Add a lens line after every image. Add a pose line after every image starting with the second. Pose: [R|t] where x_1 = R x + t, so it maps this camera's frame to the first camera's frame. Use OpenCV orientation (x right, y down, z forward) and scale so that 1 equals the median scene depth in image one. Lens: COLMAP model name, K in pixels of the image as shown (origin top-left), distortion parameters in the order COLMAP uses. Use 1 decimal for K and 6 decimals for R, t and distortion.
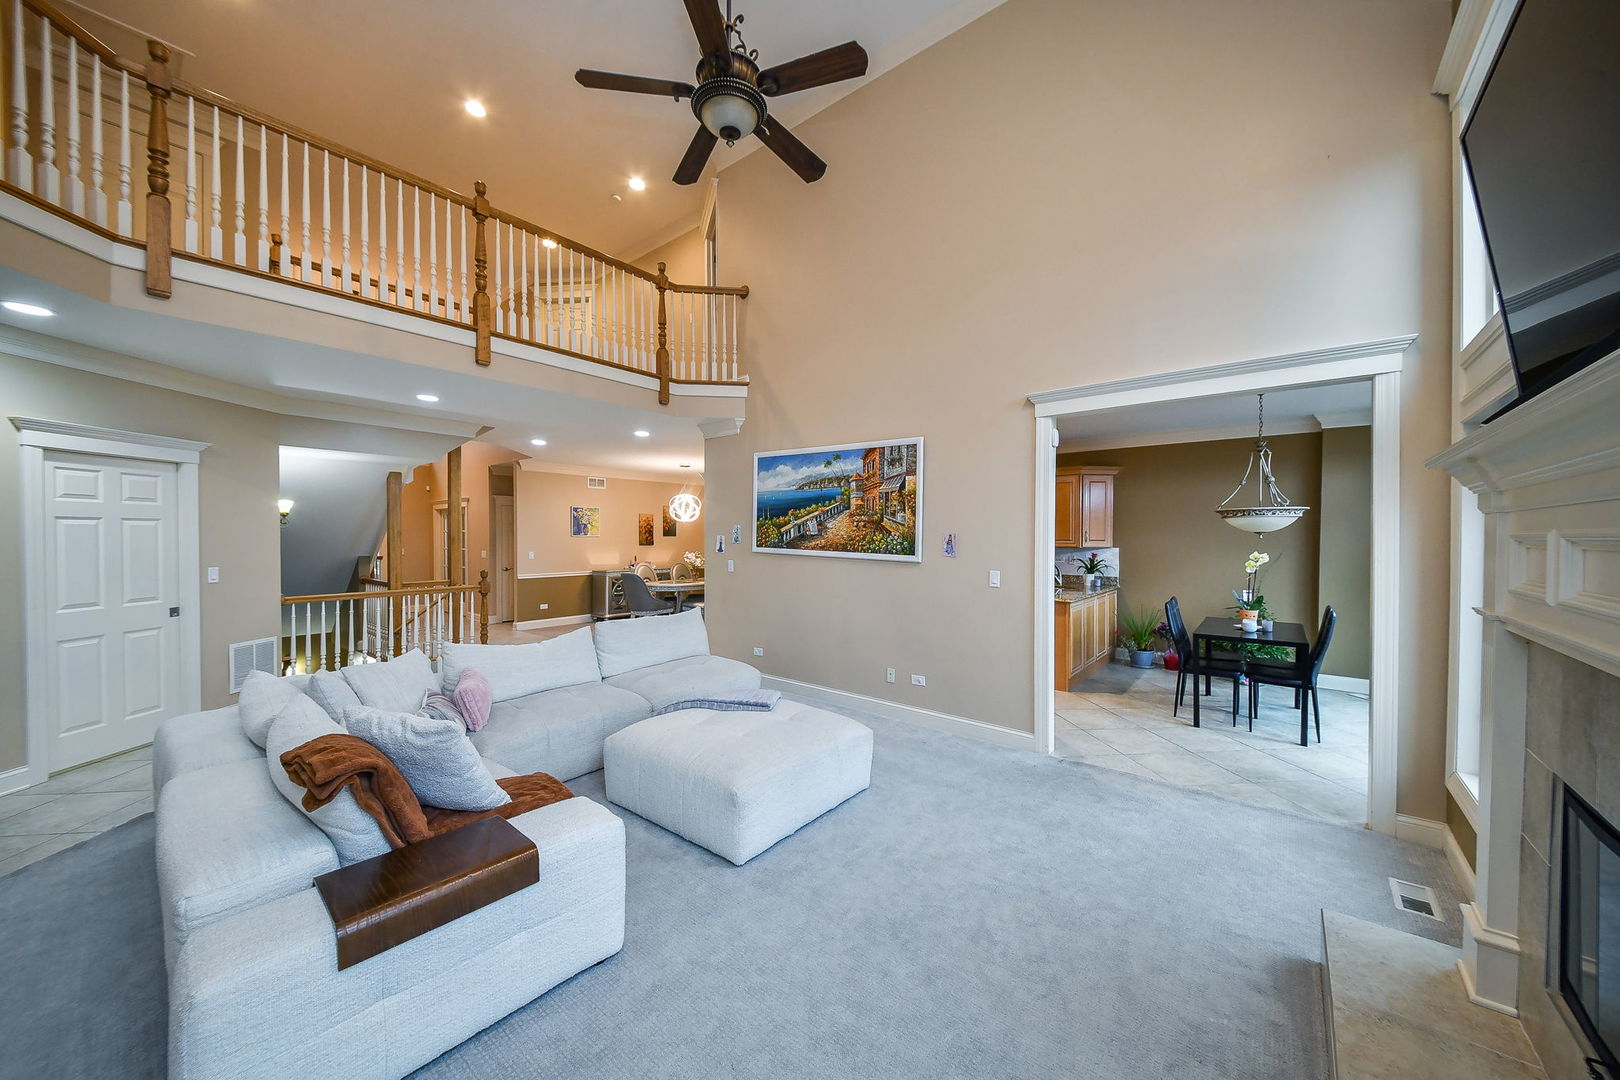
lens RADIAL K [[572.1, 0, 813.0], [0, 572.1, 536.0], [0, 0, 1]] dist [-0.000504, -0.000017]
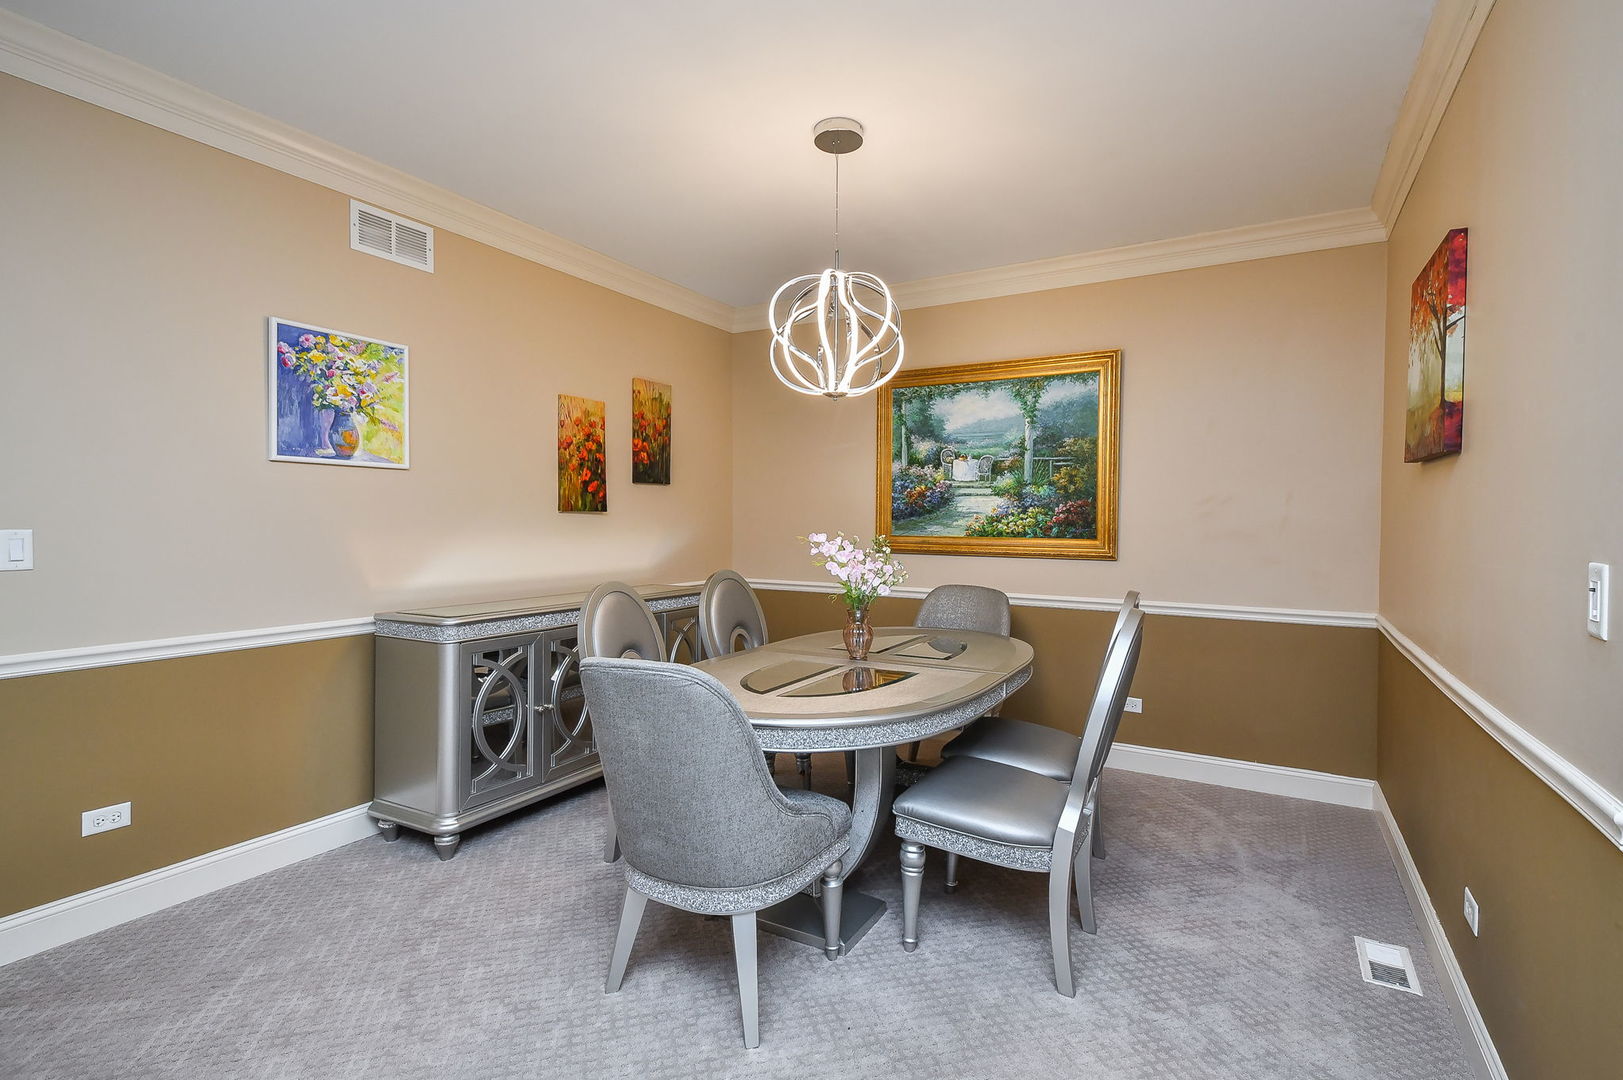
lens RADIAL K [[792.5, 0, 808.9], [0, 792.5, 545.6], [0, 0, 1]] dist [0.001254, -0.000013]
pose [[0.984047, -0.003395, 0.177879, -0.269936], [0.002658, 0.999987, 0.004379, 0.032567], [-0.177891, -0.003837, 0.984043, 0.652811]]
